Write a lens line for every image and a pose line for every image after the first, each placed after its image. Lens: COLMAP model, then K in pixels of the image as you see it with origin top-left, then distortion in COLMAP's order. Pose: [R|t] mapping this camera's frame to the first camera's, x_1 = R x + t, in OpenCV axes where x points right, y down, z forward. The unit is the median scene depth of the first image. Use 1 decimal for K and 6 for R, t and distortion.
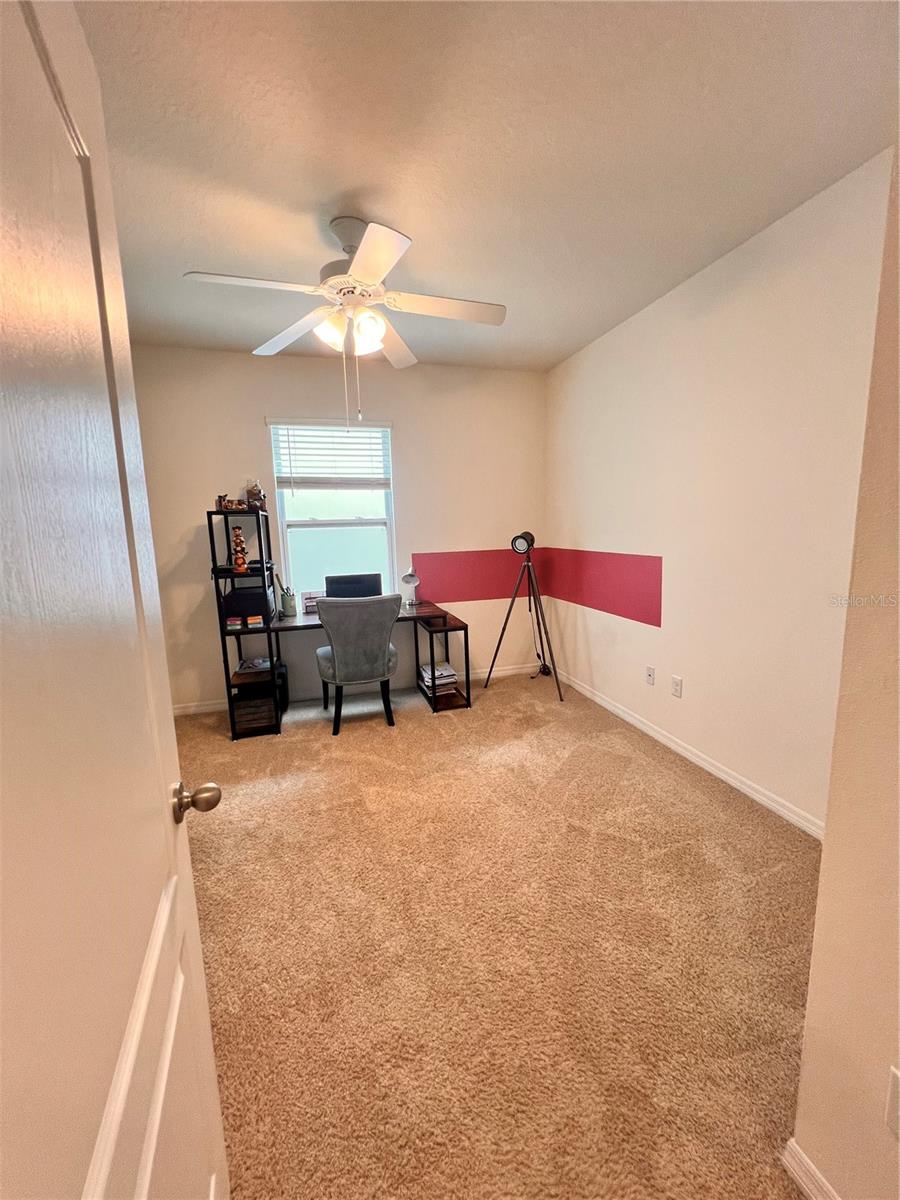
lens RADIAL K [[478.9, 0, 455.6], [0, 478.9, 597.2], [0, 0, 1]] dist [-0.000516, 0.000298]
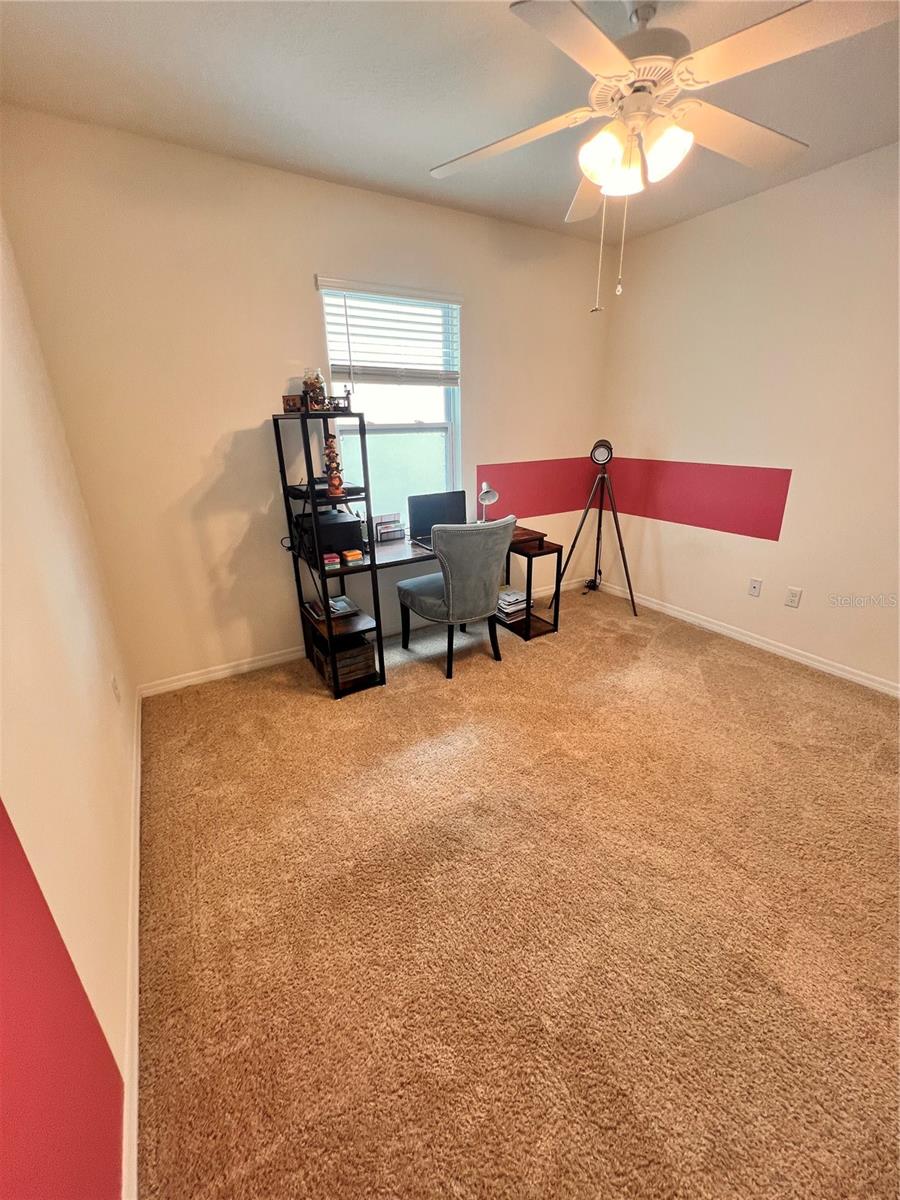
lens RADIAL K [[478.9, 0, 455.6], [0, 478.9, 597.2], [0, 0, 1]] dist [-0.000516, 0.000298]
pose [[0.965450, -0.079211, 0.248258, -0.423511], [0.028865, 0.979326, 0.200216, -0.037437], [-0.258985, -0.186133, 0.947777, 0.164405]]
